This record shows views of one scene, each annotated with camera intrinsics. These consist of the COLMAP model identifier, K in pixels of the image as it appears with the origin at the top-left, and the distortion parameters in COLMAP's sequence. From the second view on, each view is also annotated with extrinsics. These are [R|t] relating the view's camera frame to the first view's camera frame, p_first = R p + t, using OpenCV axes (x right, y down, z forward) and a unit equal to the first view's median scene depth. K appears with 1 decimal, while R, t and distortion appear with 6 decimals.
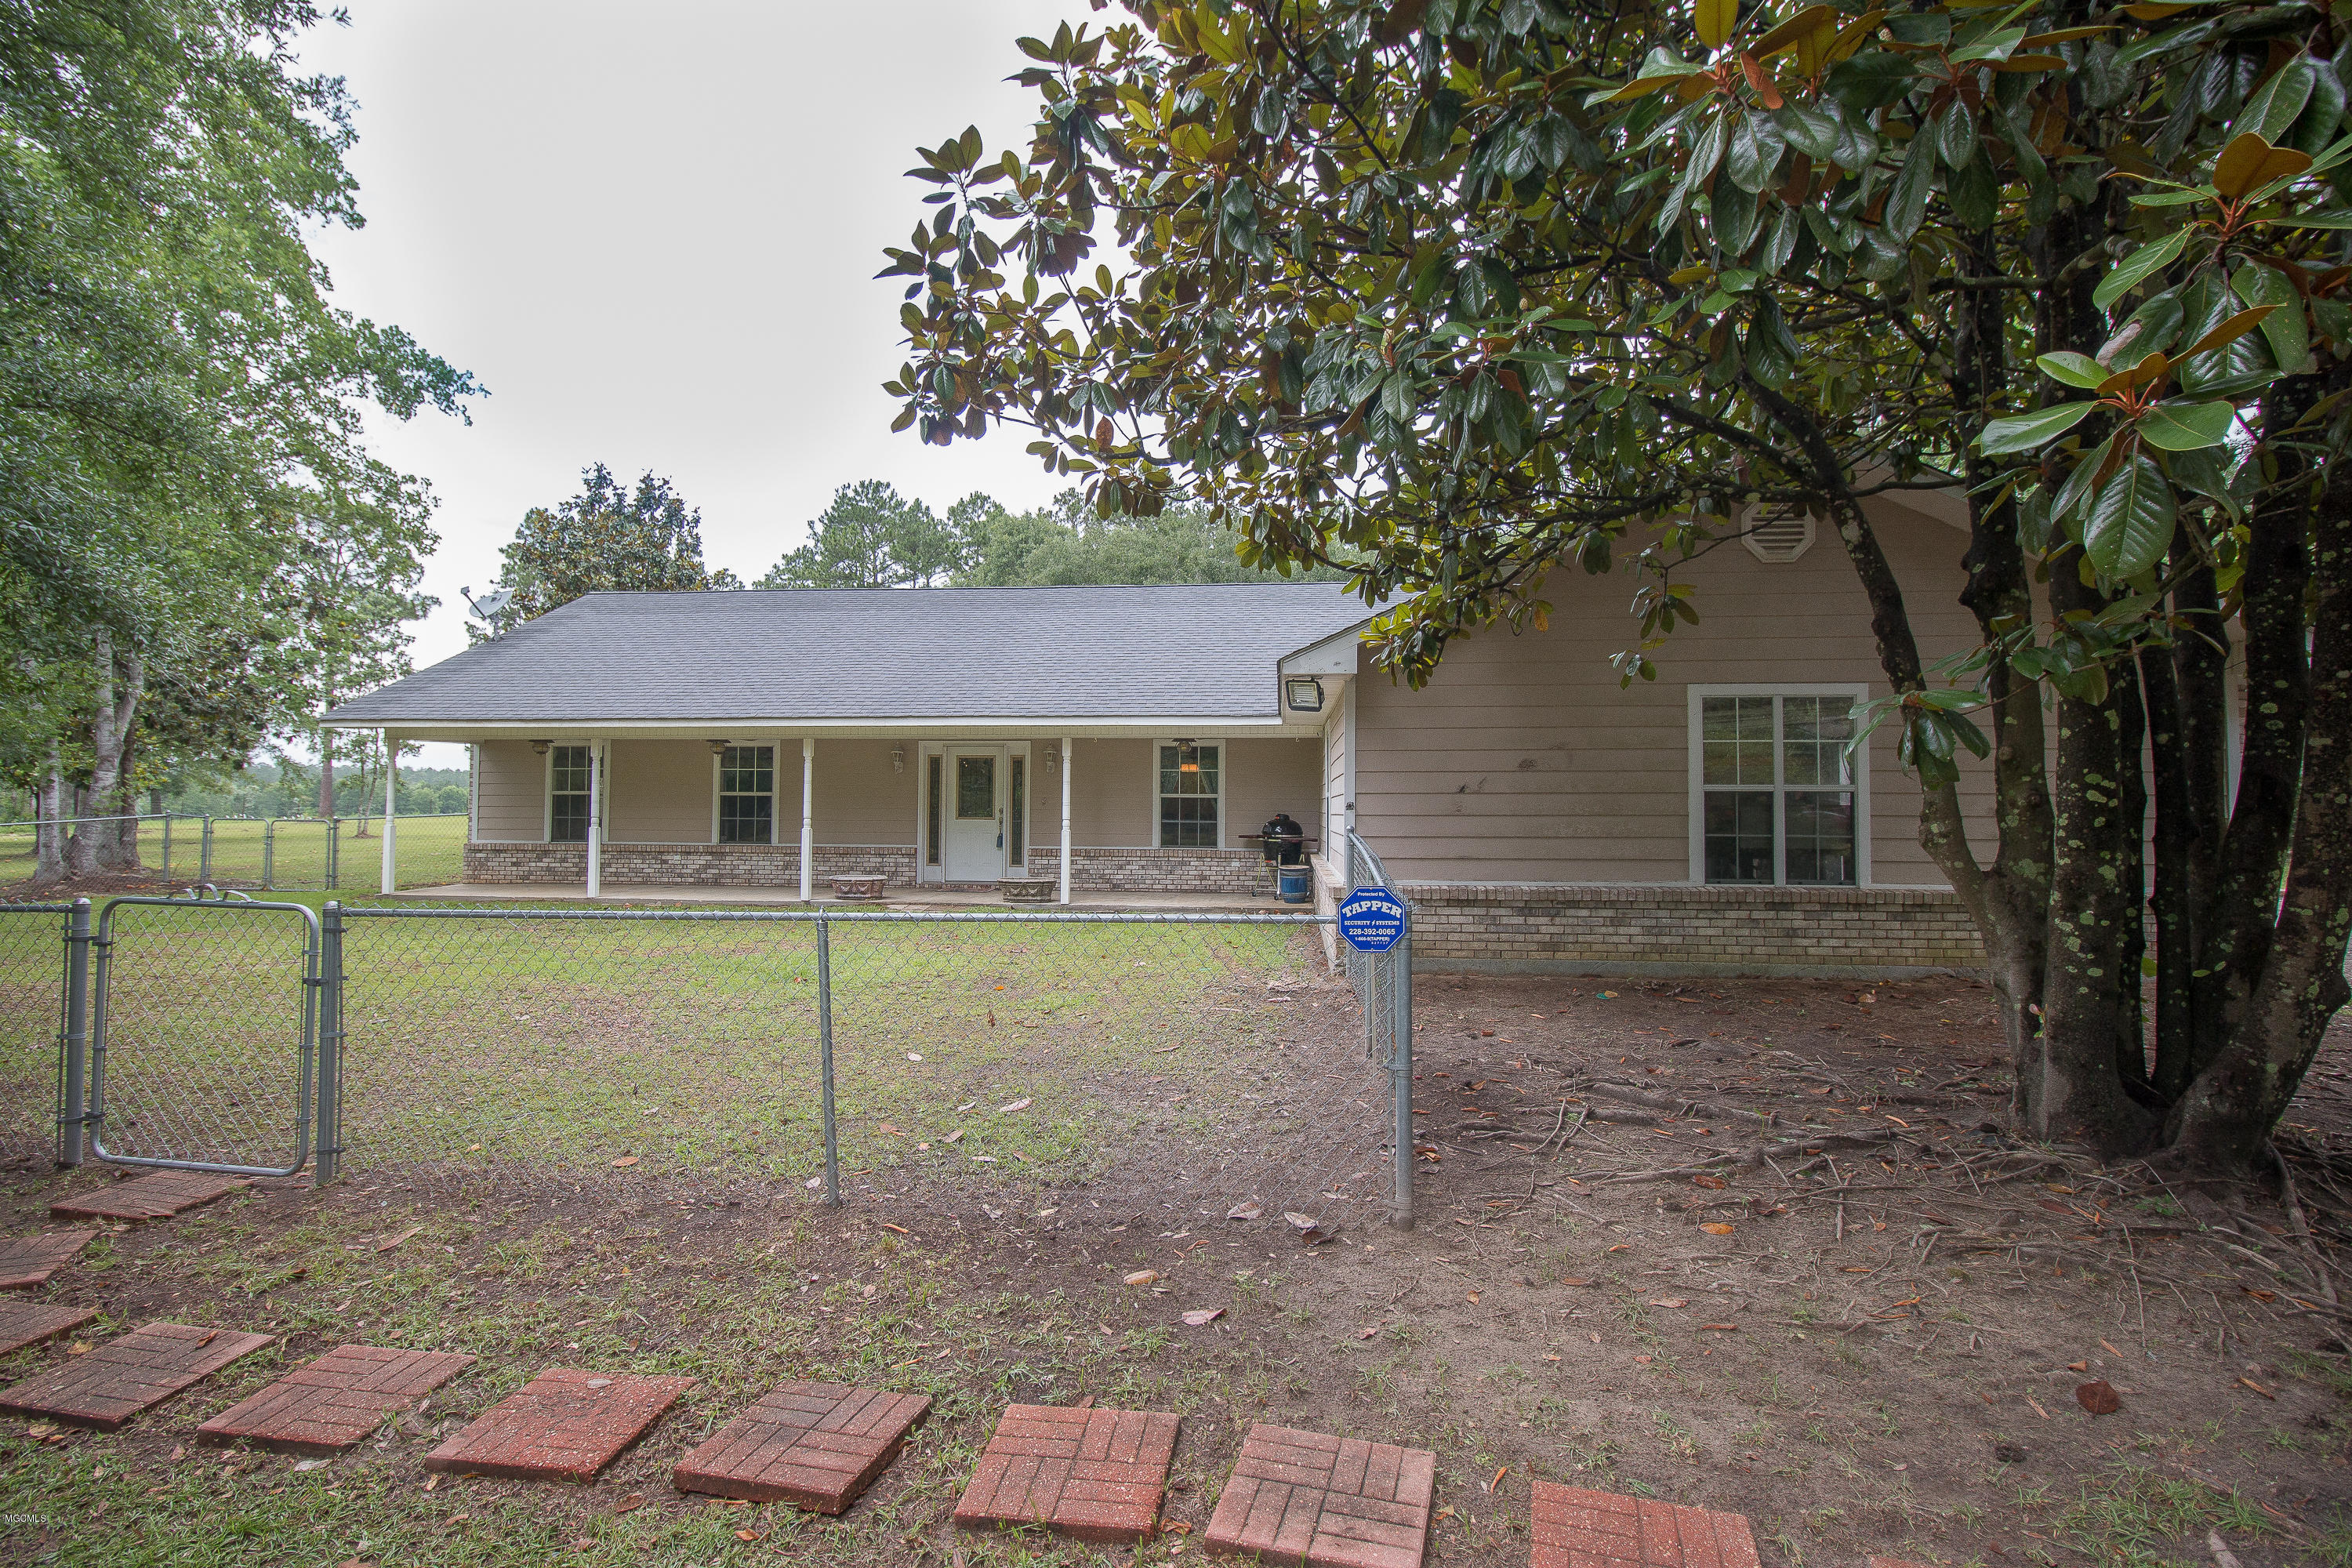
lens RADIAL K [[1090.6, 0, 1164.7], [0, 1090.6, 769.3], [0, 0, 1]] dist [-0.000651, -0.012529]
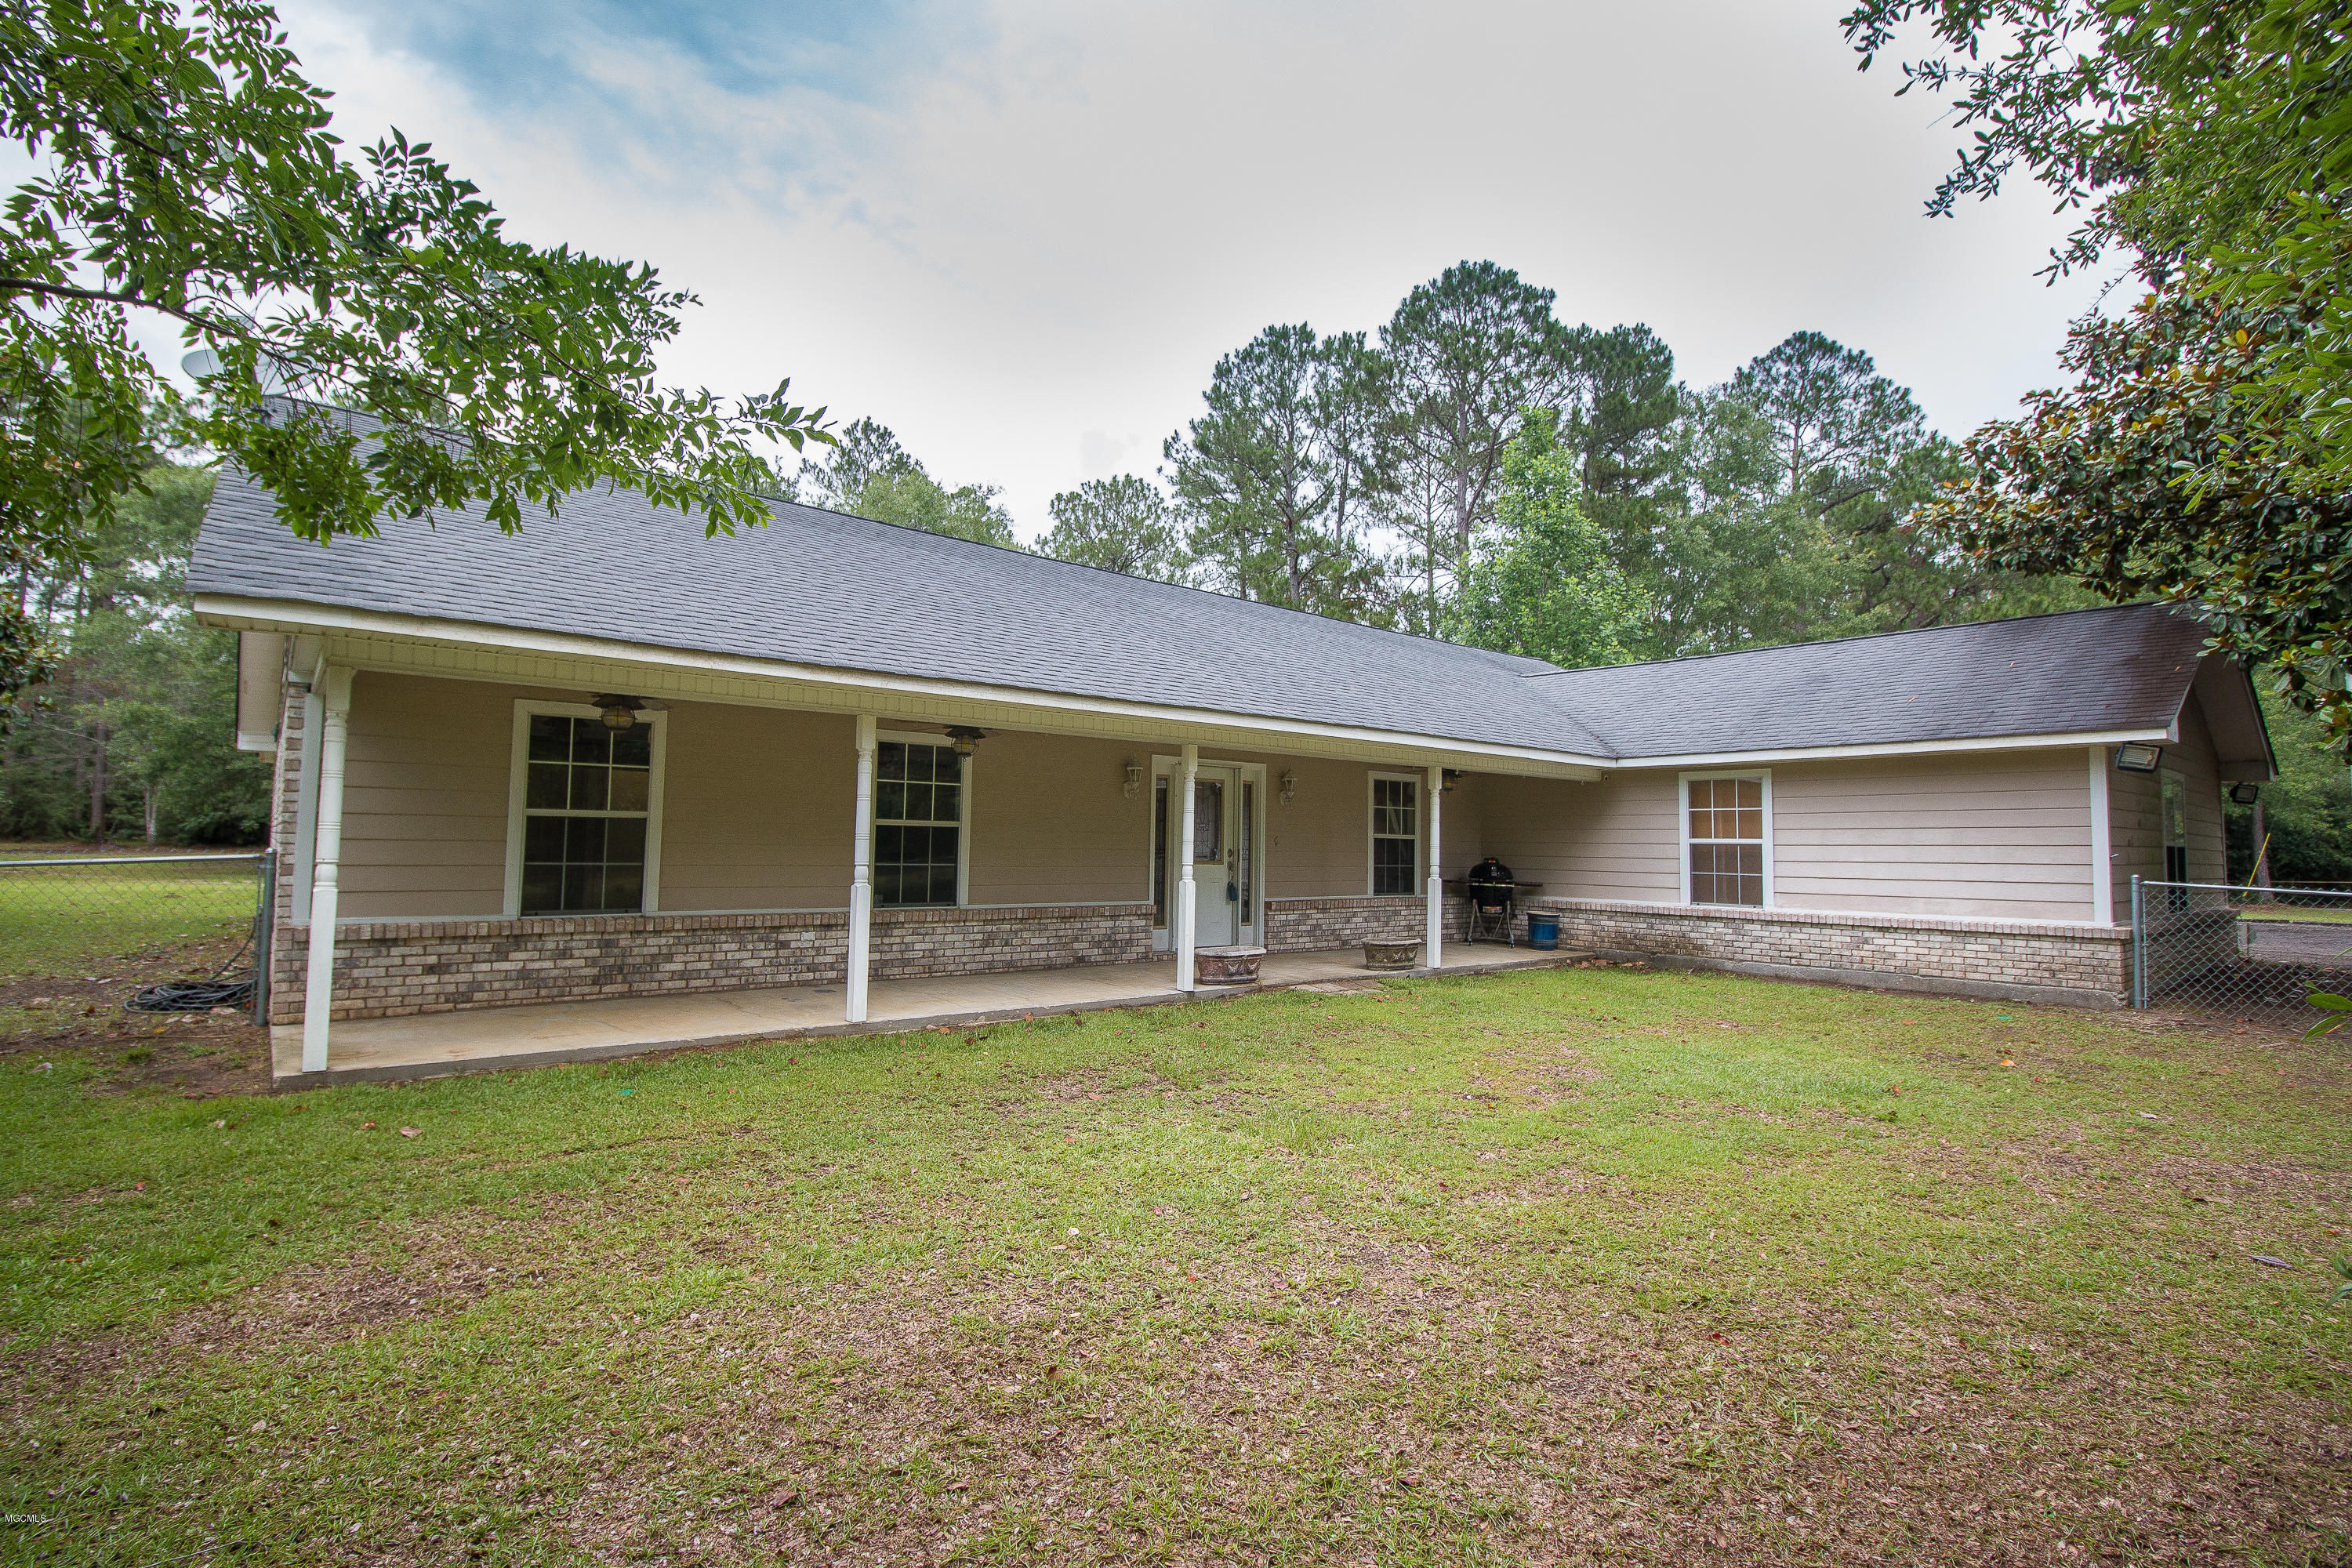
lens RADIAL K [[1090.6, 0, 1164.7], [0, 1090.6, 769.3], [0, 0, 1]] dist [-0.000651, -0.012529]
pose [[0.707063, 0.055422, 0.704976, -0.717380], [-0.040183, 0.998462, -0.038193, 0.010618], [-0.706008, -0.001323, 0.708202, 0.483996]]
